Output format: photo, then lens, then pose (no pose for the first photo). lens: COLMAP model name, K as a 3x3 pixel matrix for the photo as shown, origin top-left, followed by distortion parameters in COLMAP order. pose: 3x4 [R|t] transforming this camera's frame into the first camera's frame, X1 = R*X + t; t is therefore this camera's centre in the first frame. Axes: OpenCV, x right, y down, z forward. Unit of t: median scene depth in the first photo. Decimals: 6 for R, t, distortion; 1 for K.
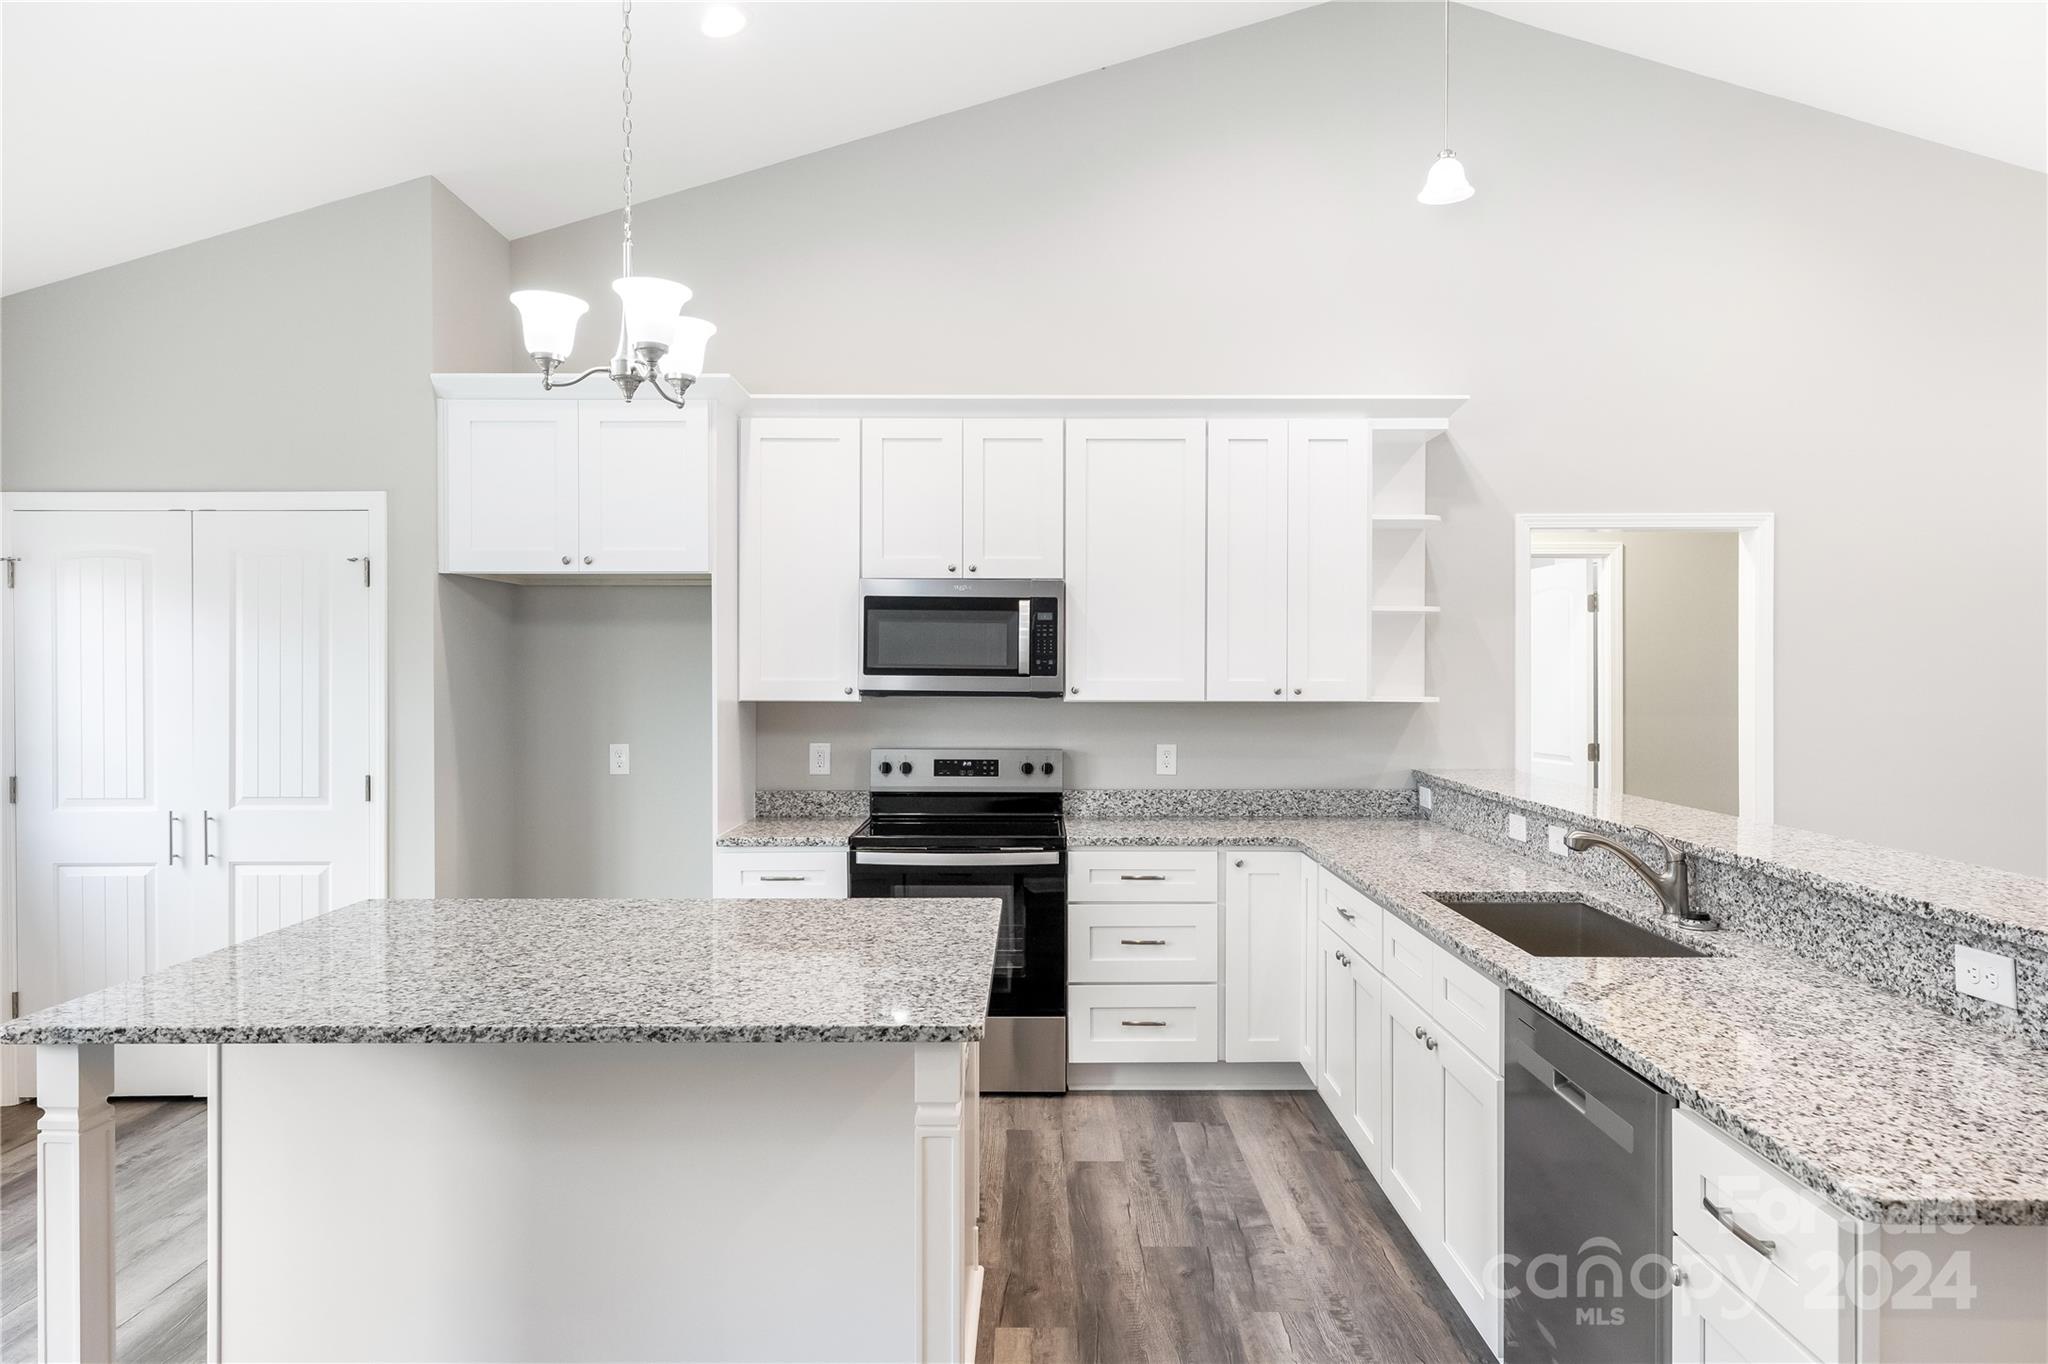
lens RADIAL K [[1242.5, 0, 1024.0], [0, 1242.5, 682.0], [0, 0, 1]] dist [0.003491, 0.002336]
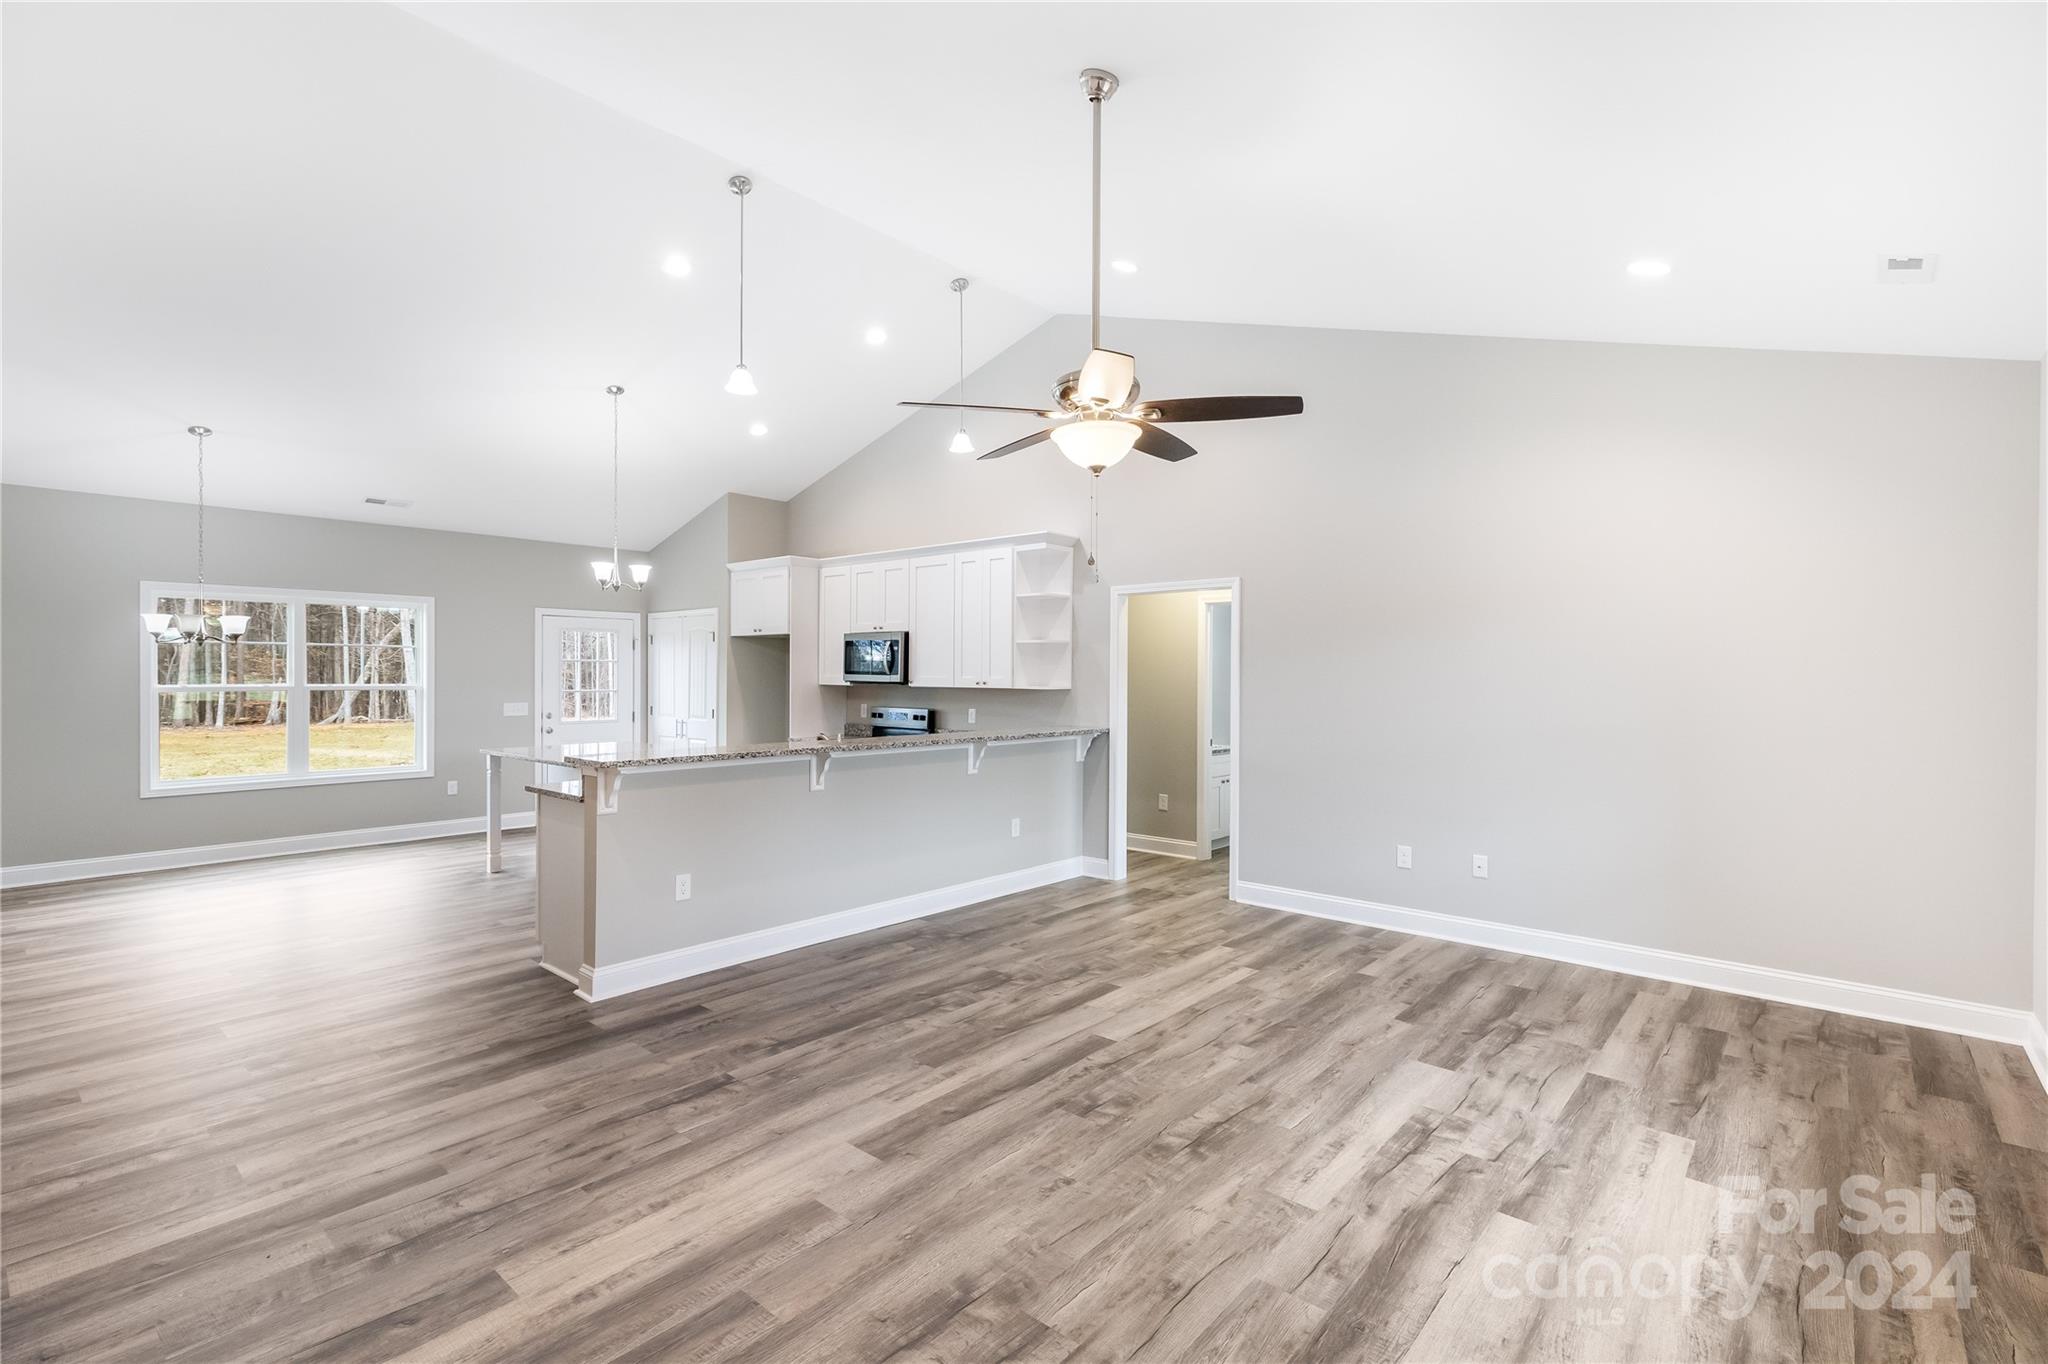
lens RADIAL K [[924.4, 0, 1024.4], [0, 924.4, 669.9], [0, 0, 1]] dist [0.003463, 0.000594]
pose [[0.759466, 0.000944, -0.650546, 1.260973], [-0.009709, 0.999904, -0.009883, 0.000523], [0.650474, 0.013822, 0.759402, -0.116264]]
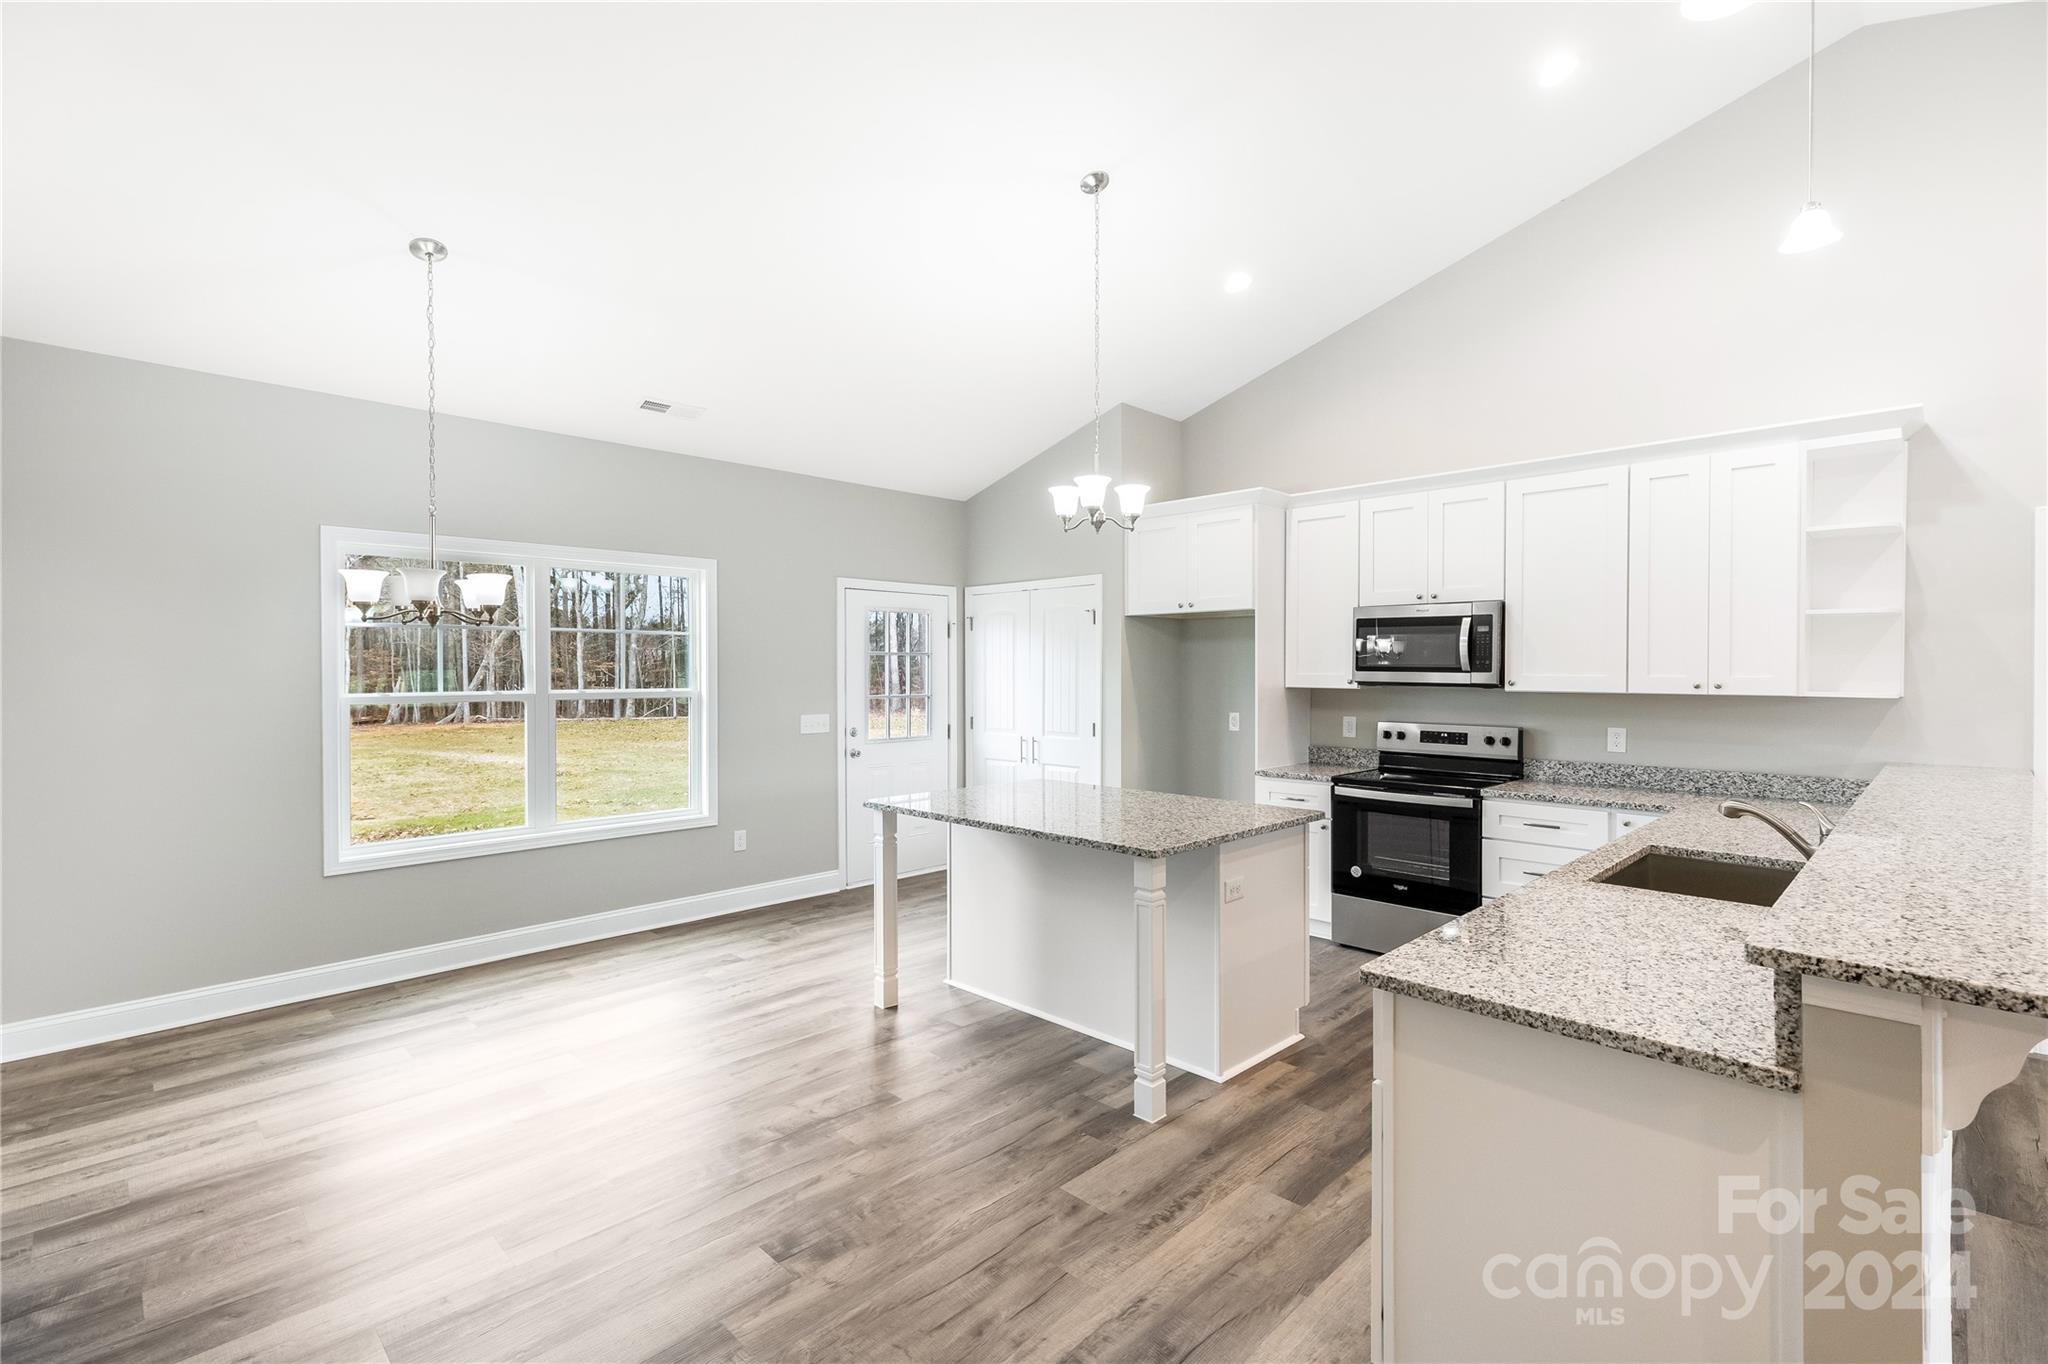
lens RADIAL K [[925.6, 0, 1032.8], [0, 925.6, 677.6], [0, 0, 1]] dist [0.008956, 0.000289]
pose [[0.713032, 0.006703, -0.701099, 0.373474], [-0.006272, 0.999975, 0.003181, 0.000861], [0.701103, 0.002130, 0.713057, -0.074558]]
